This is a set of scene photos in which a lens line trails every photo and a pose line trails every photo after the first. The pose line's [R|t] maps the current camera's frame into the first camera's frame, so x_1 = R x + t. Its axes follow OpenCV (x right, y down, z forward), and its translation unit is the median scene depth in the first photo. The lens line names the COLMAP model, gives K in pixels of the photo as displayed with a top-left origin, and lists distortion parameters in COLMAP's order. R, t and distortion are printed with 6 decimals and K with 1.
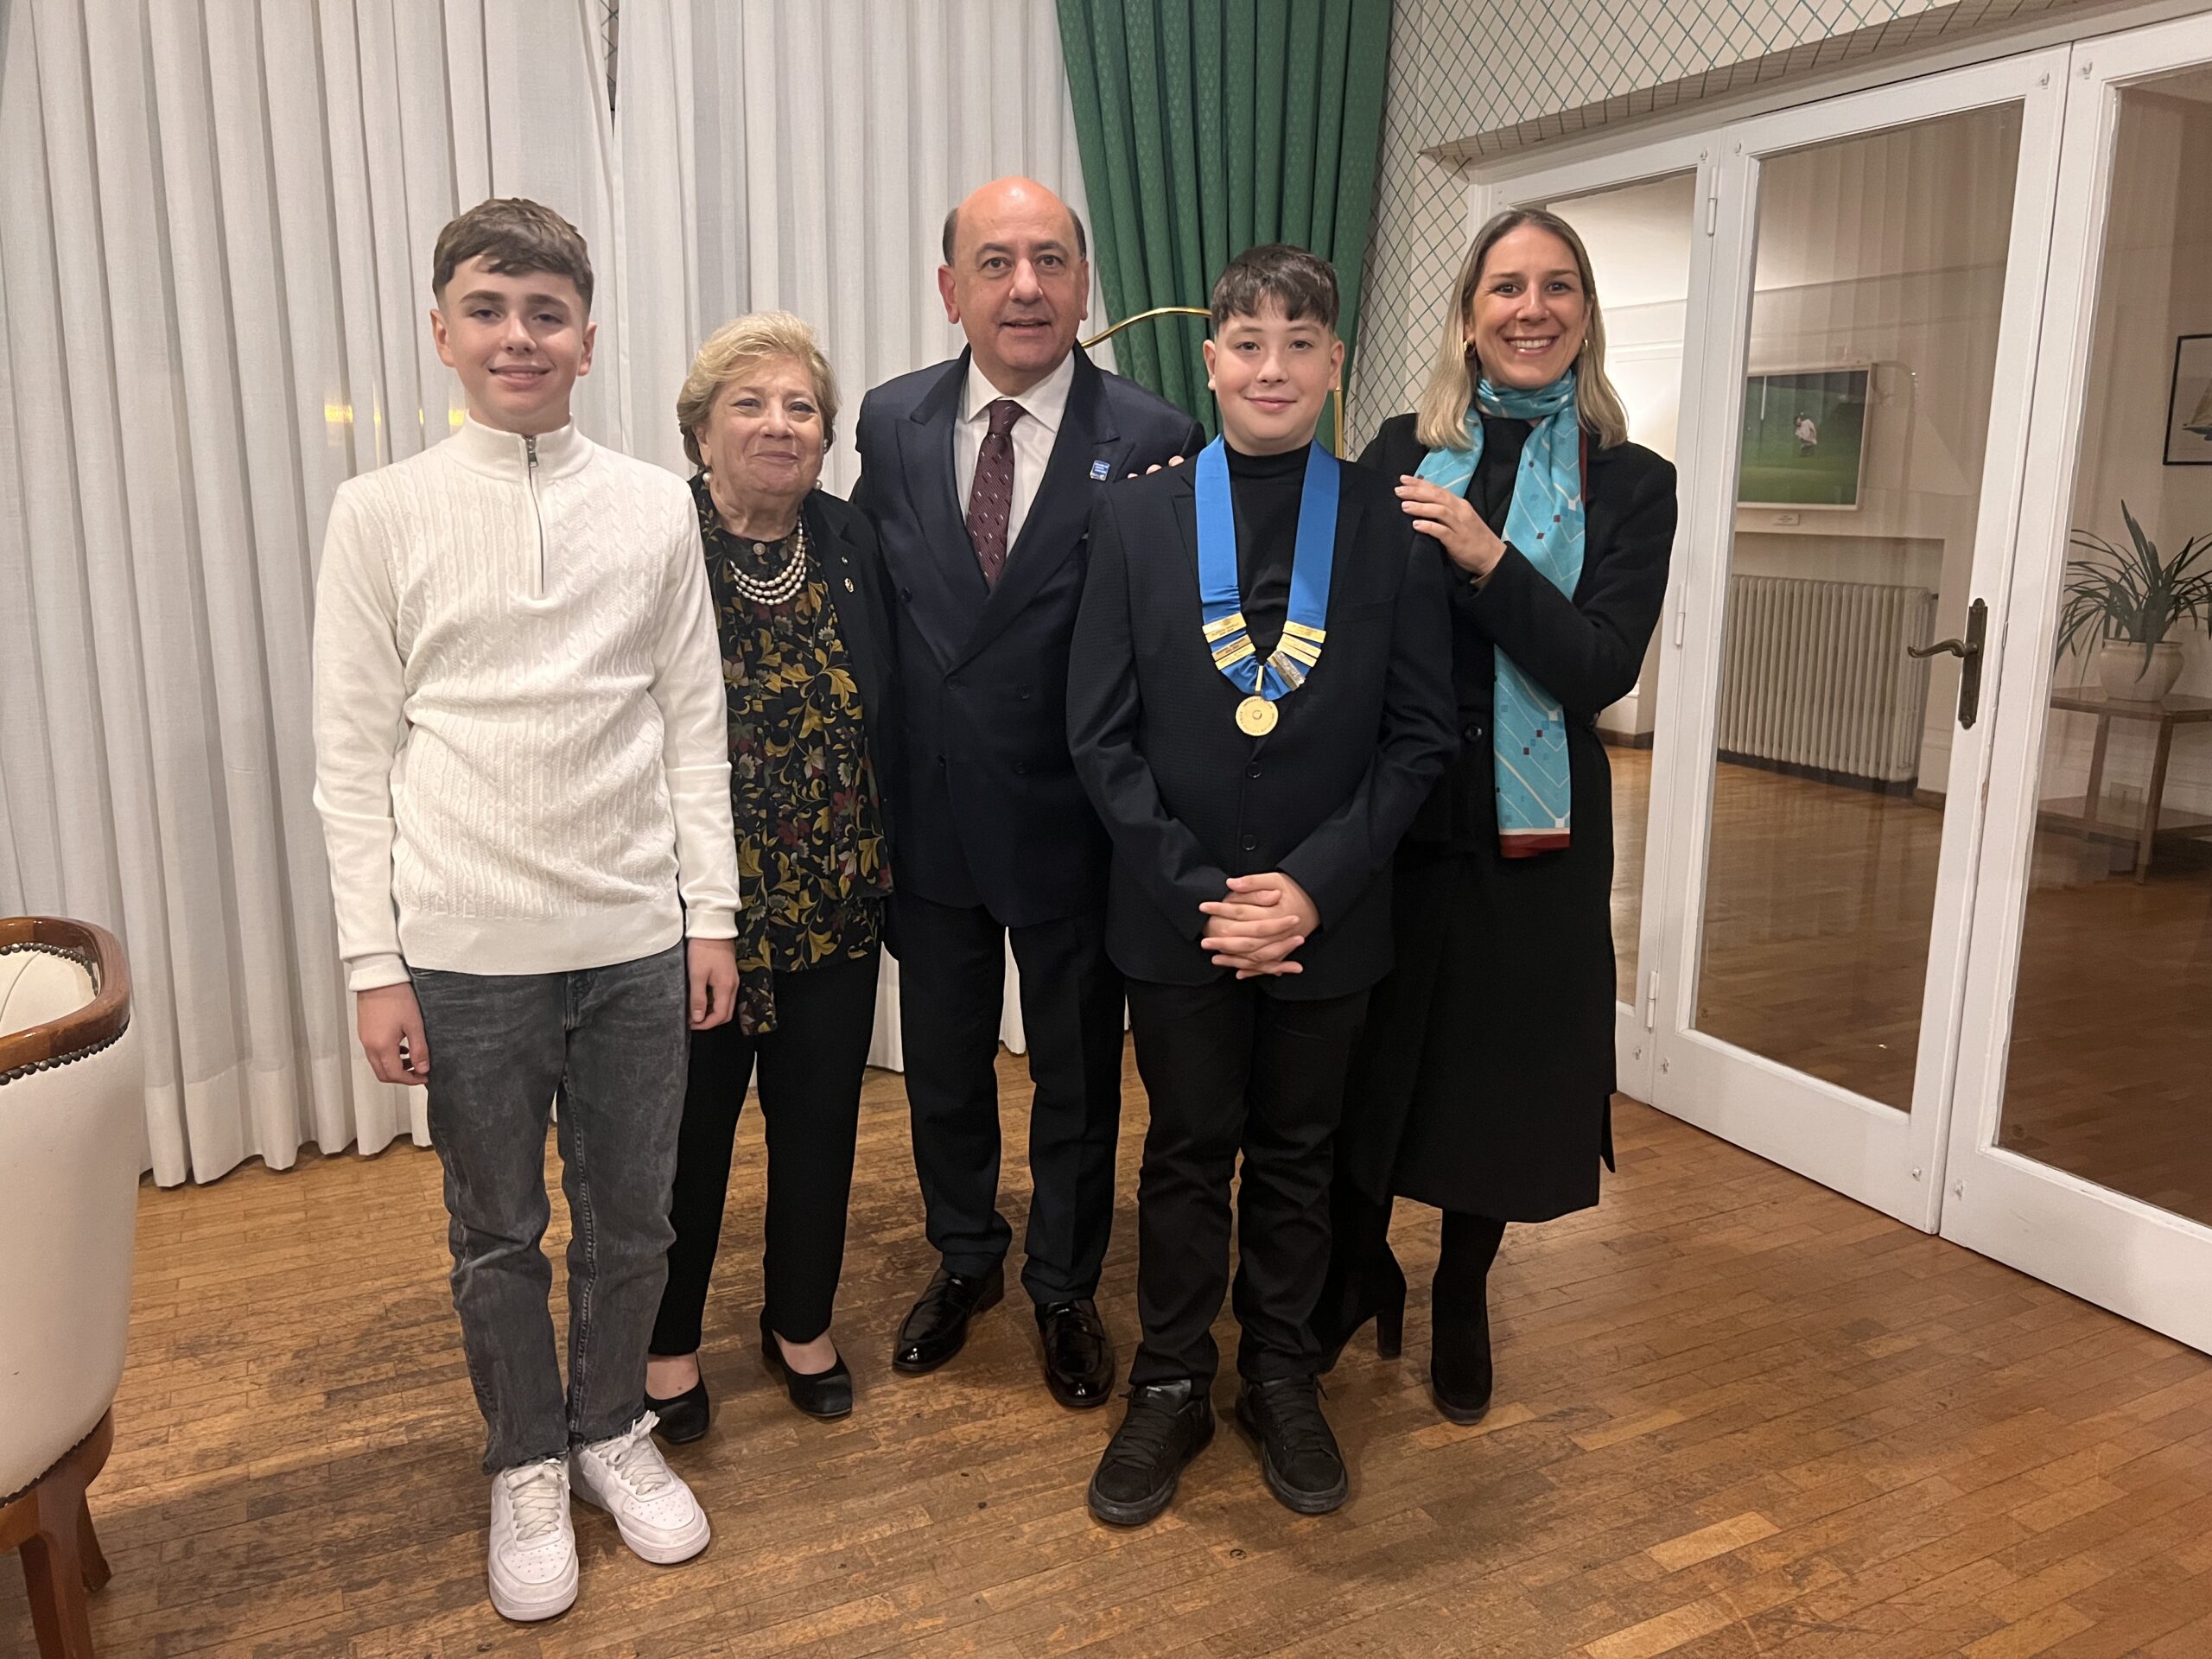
lens RADIAL K [[1686.4, 0, 1112.9], [0, 1686.4, 811.3], [0, 0, 1]] dist [0.041491, -0.036950]
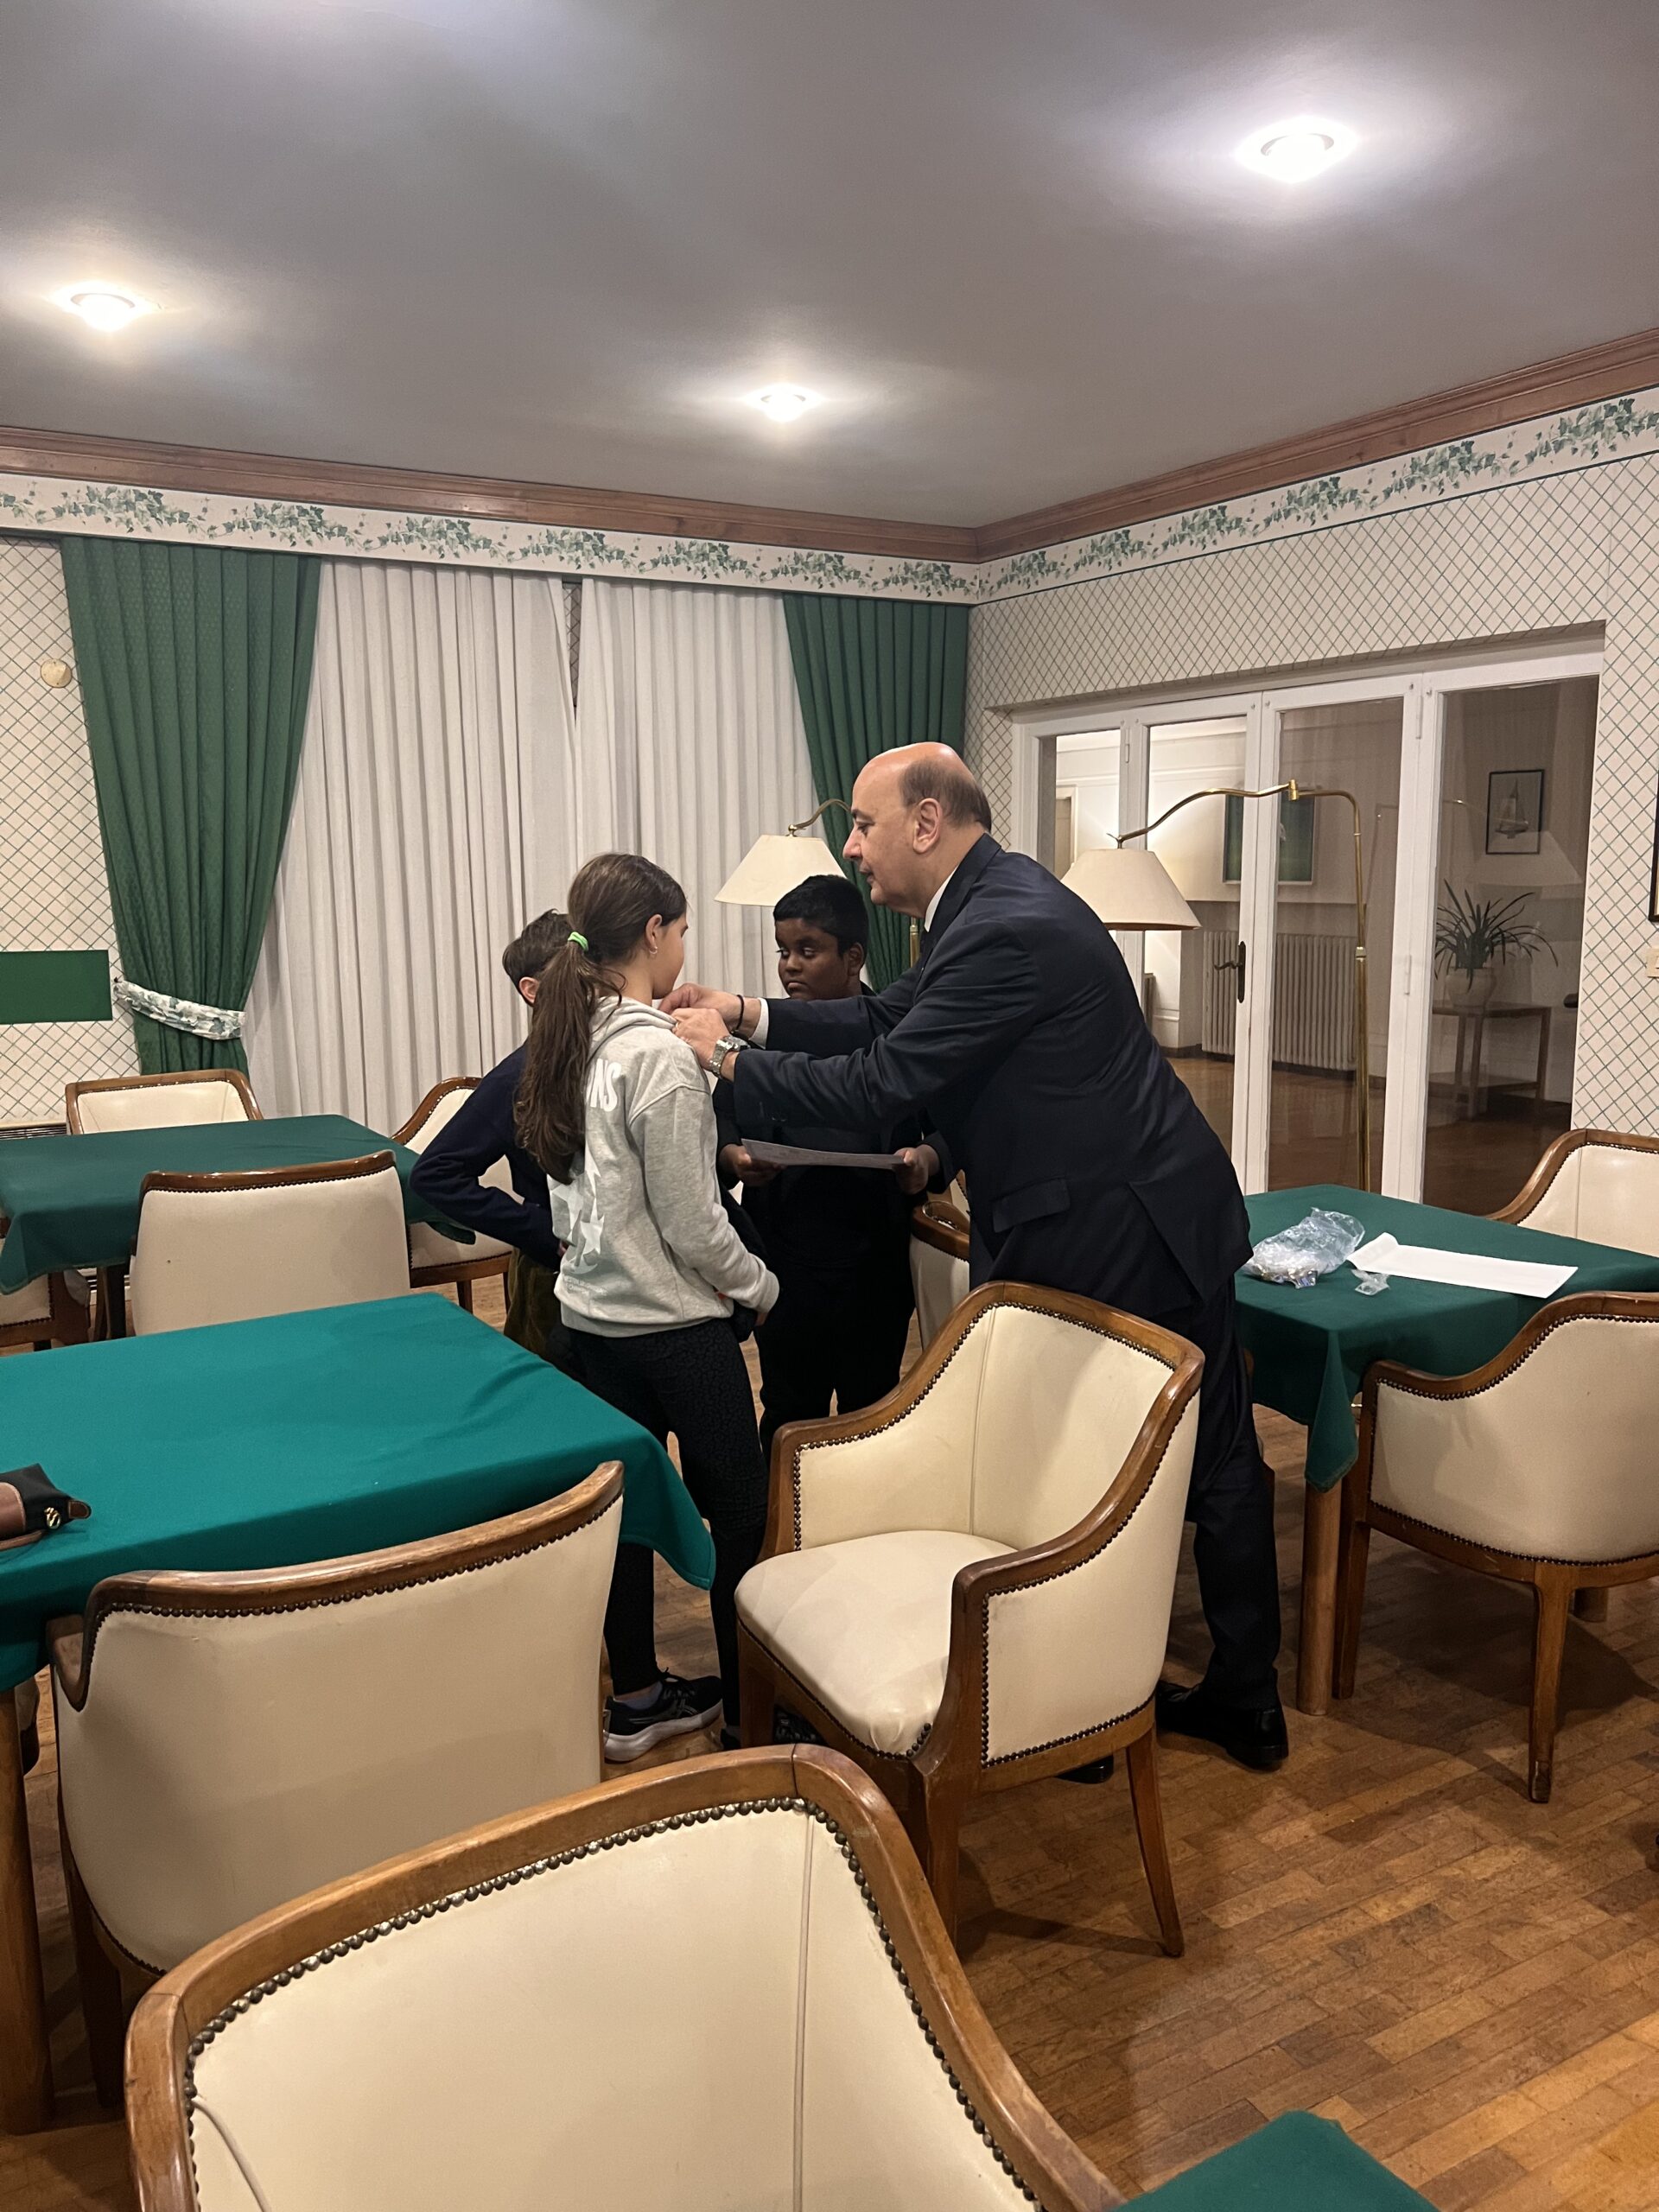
lens RADIAL K [[1686.4, 0, 835.2], [0, 1686.4, 1136.1], [0, 0, 1]] dist [0.041491, -0.036950]
pose [[0.998576, -0.029471, 0.044471, -0.112133], [0.030580, 0.999233, -0.024466, 0.169363], [-0.043716, 0.025791, 0.998711, -1.193661]]
